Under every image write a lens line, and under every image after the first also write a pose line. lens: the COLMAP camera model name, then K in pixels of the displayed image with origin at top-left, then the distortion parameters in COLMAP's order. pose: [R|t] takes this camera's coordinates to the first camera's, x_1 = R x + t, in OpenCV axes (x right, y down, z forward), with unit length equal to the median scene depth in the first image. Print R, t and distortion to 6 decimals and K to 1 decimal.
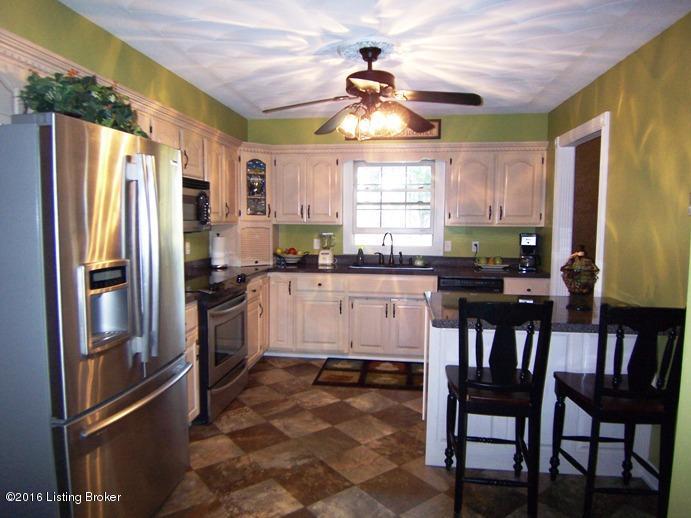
lens RADIAL K [[469.9, 0, 339.8], [0, 469.9, 259.2], [0, 0, 1]] dist [-0.000966, -0.015655]
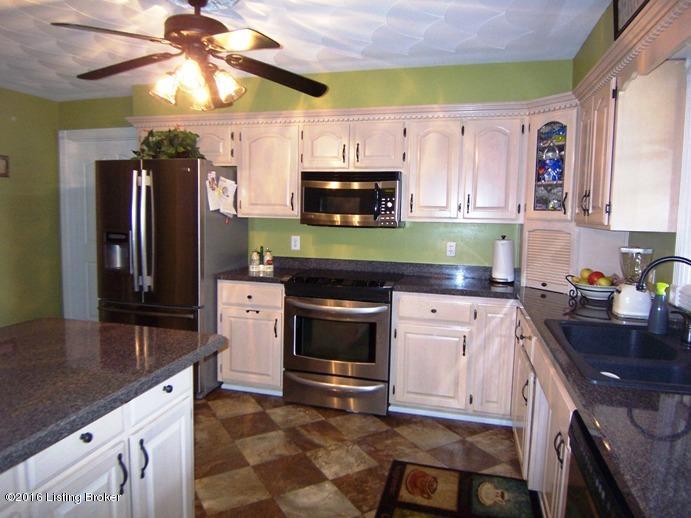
lens RADIAL K [[469.9, 0, 339.1], [0, 469.9, 257.3], [0, 0, 1]] dist [-0.000966, -0.015655]
pose [[-0.135695, 0.086167, -0.986996, 0.649888], [-0.106610, 0.989157, 0.101012, -0.087022], [0.984998, 0.118930, -0.125038, 1.075174]]
